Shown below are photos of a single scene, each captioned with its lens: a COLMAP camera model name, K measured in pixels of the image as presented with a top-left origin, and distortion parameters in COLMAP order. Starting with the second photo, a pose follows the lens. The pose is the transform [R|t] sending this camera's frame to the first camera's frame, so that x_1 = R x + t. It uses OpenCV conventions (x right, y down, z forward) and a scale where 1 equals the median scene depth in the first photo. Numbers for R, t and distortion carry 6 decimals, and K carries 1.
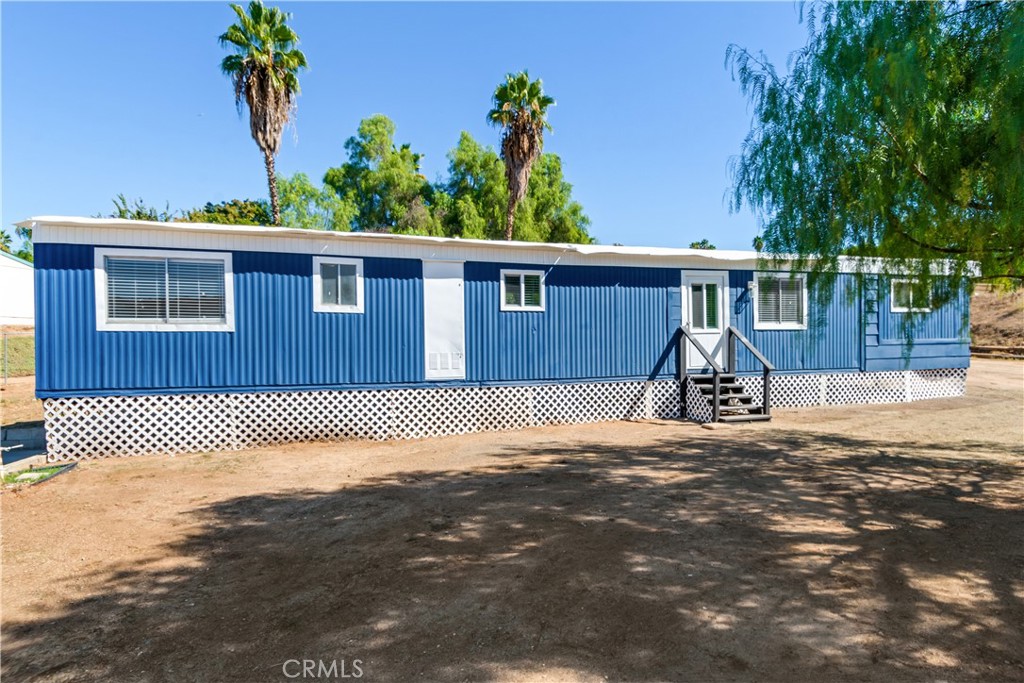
lens RADIAL K [[556.1, 0, 519.2], [0, 556.1, 353.9], [0, 0, 1]] dist [0.002198, -0.000079]
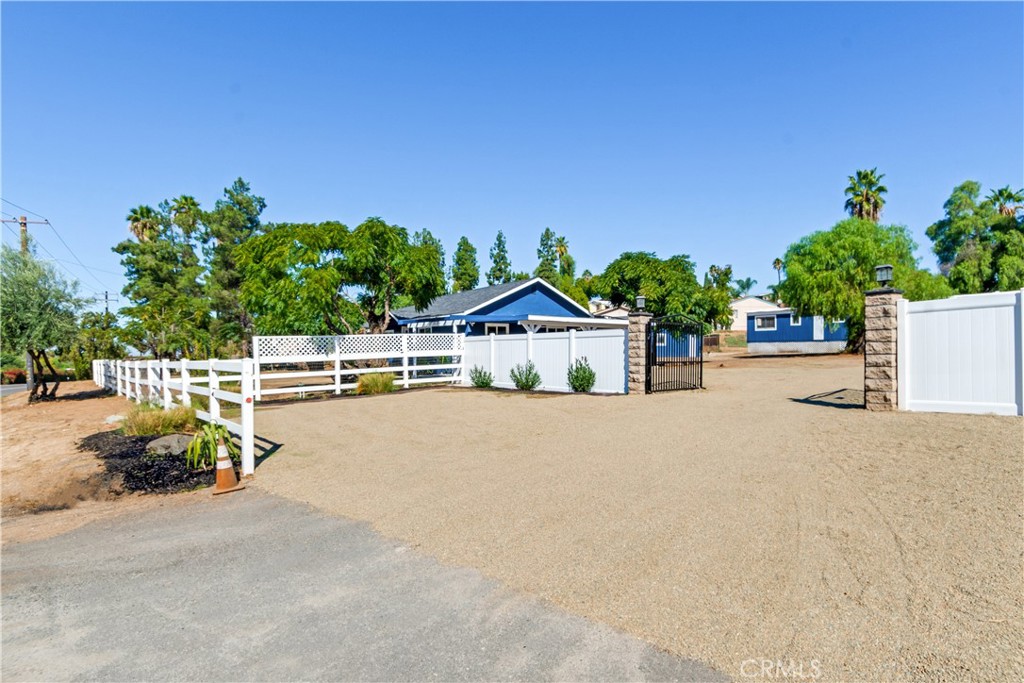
lens RADIAL K [[556.1, 0, 519.2], [0, 556.1, 353.9], [0, 0, 1]] dist [0.002198, -0.000079]
pose [[0.330510, 0.016886, -0.943651, 2.660449], [-0.010025, 0.999846, 0.014380, 0.097321], [0.943749, 0.004707, 0.330629, -2.193265]]
